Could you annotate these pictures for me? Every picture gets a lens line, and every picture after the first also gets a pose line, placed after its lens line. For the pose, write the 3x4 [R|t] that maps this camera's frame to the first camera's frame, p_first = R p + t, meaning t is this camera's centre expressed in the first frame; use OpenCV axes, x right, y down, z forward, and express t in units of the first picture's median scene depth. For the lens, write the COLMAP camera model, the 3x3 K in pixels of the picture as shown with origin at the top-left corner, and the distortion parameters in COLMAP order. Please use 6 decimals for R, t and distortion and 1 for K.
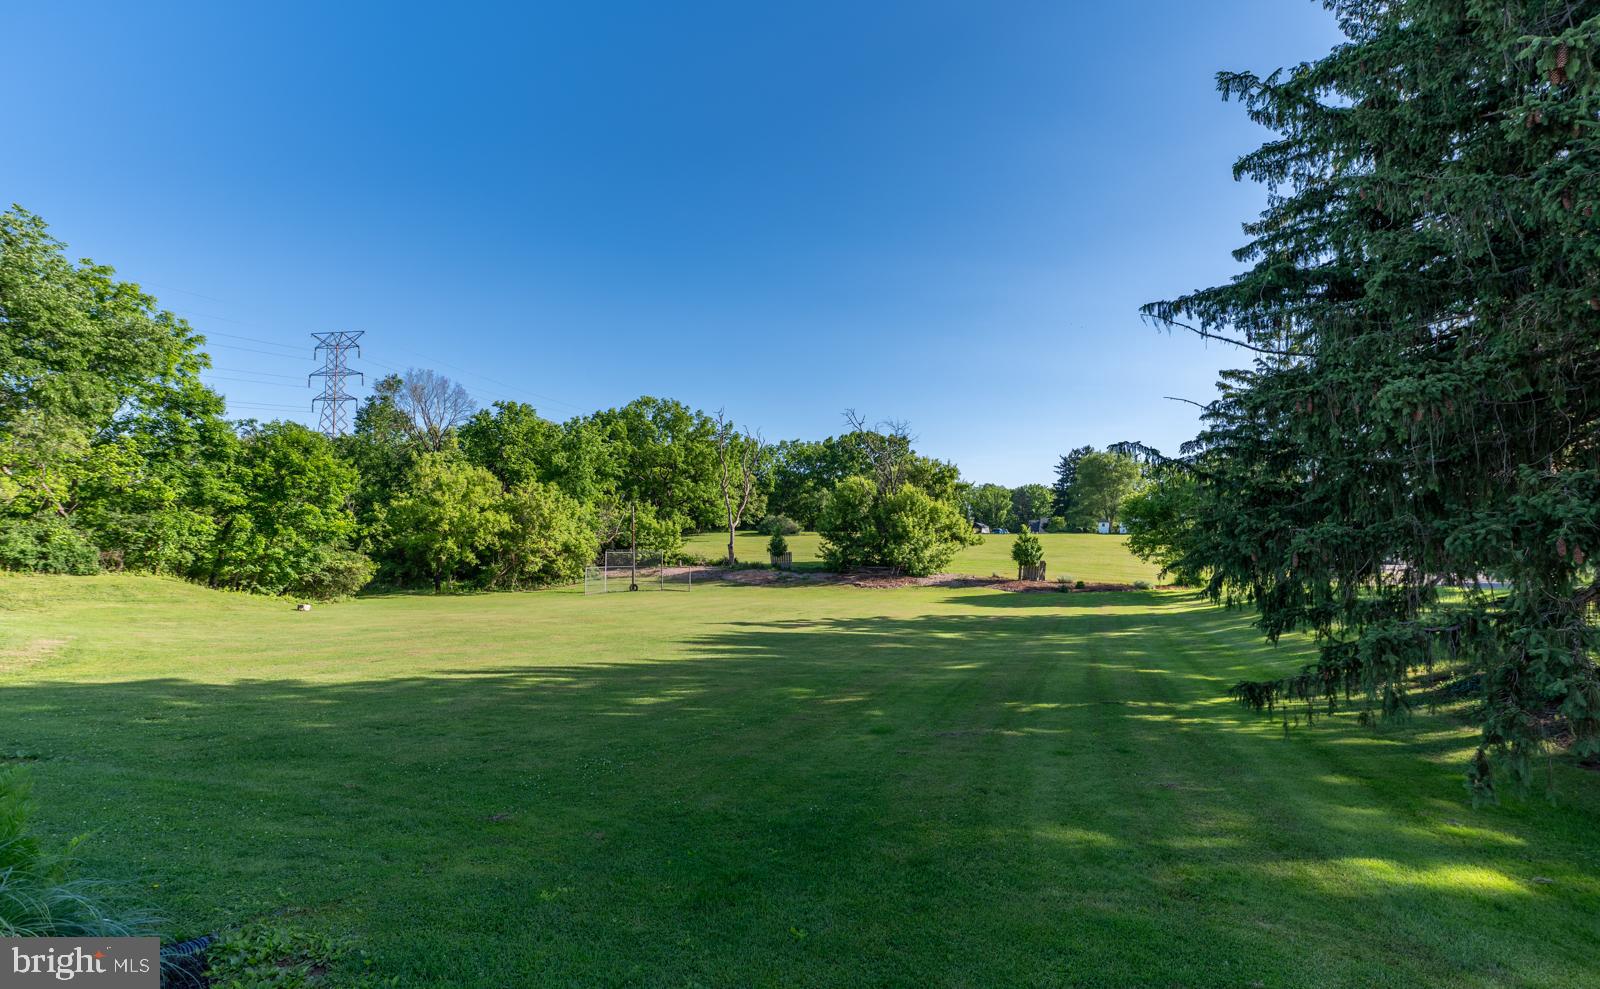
lens RADIAL K [[718.5, 0, 800.0], [0, 718.5, 494.5], [0, 0, 1]] dist [-0.008331, -0.000328]
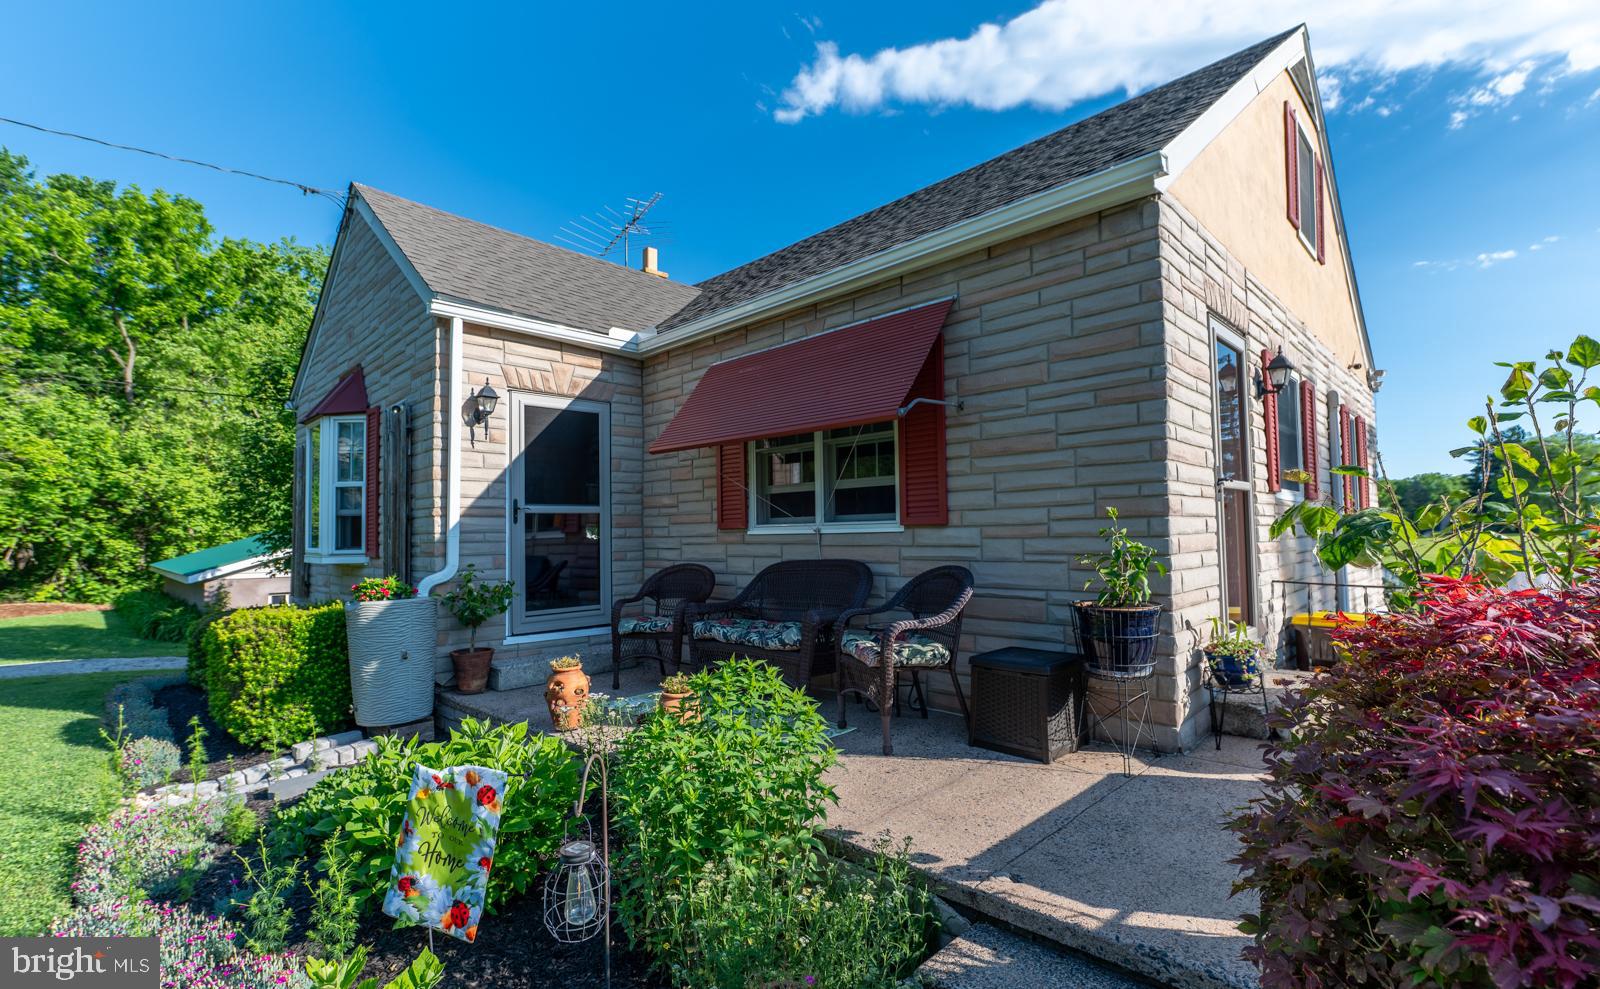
lens RADIAL K [[706.4, 0, 807.5], [0, 706.4, 501.5], [0, 0, 1]] dist [-0.004222, -0.000261]
pose [[0.921210, -0.042362, -0.386754, -0.112589], [0.043605, 0.999033, -0.005566, -0.033942], [0.386616, -0.011737, 0.922166, -0.174175]]
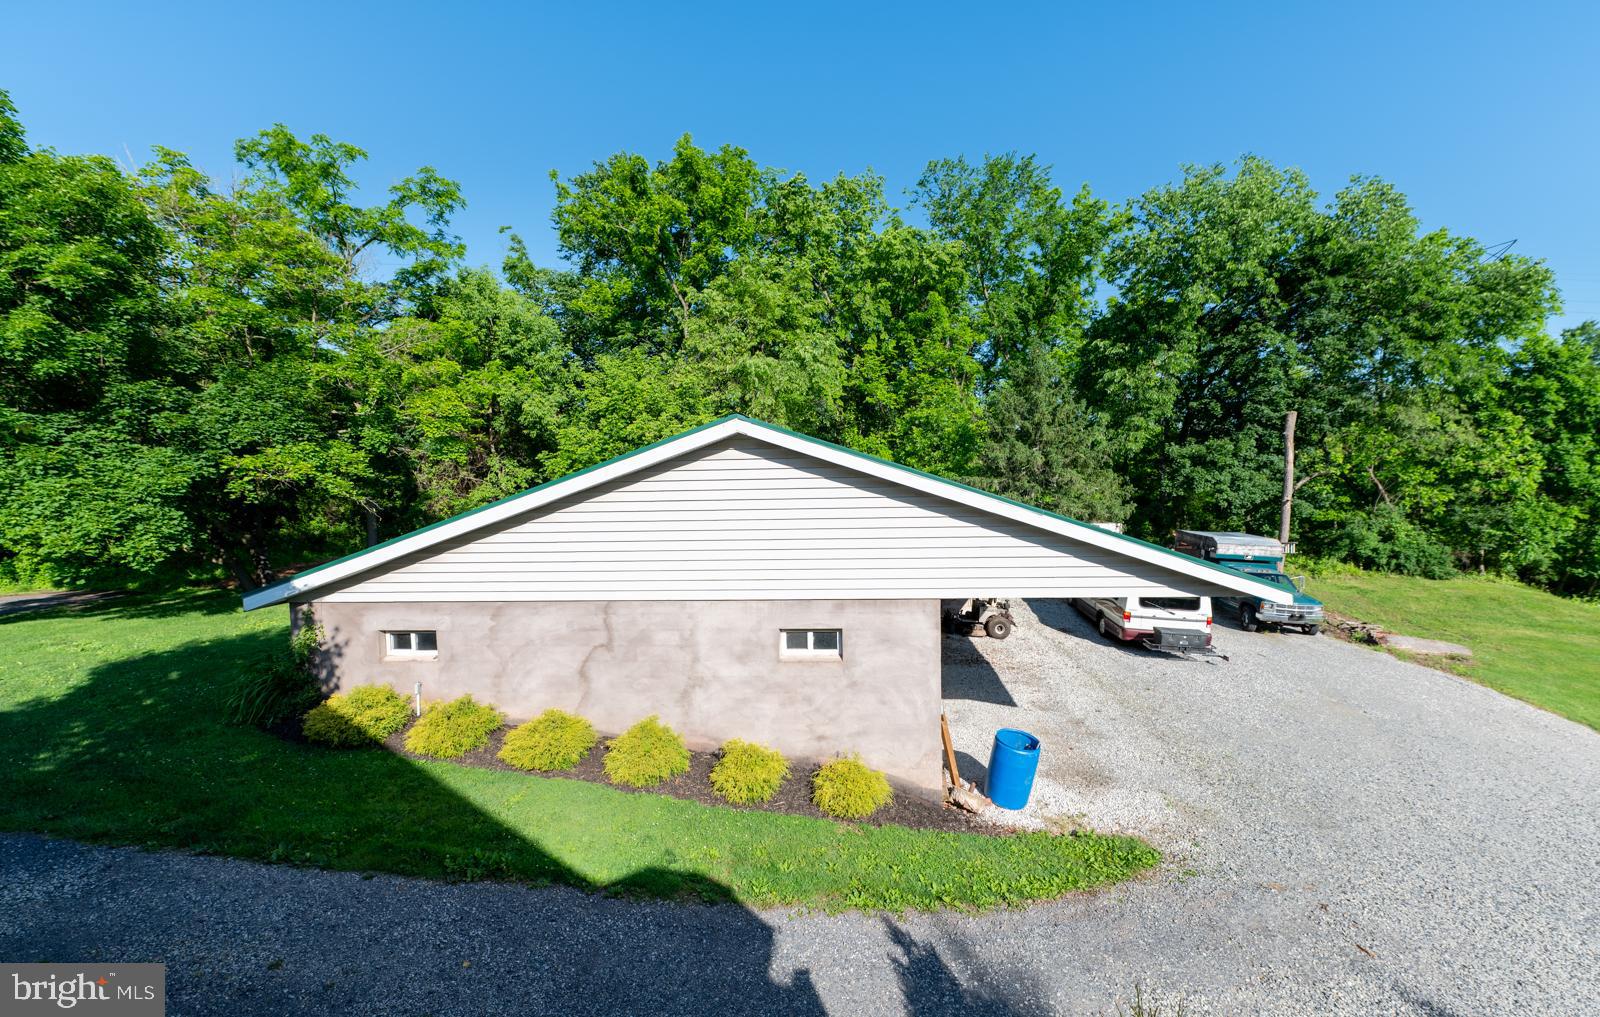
lens RADIAL K [[645.8, 0, 828.5], [0, 645.8, 503.2], [0, 0, 1]] dist [-0.002394, -0.000251]
pose [[0.324242, 0.024265, -0.945663, -0.244822], [0.072378, 0.996104, 0.050376, -0.035341], [0.943201, -0.084779, 0.321223, 0.024809]]
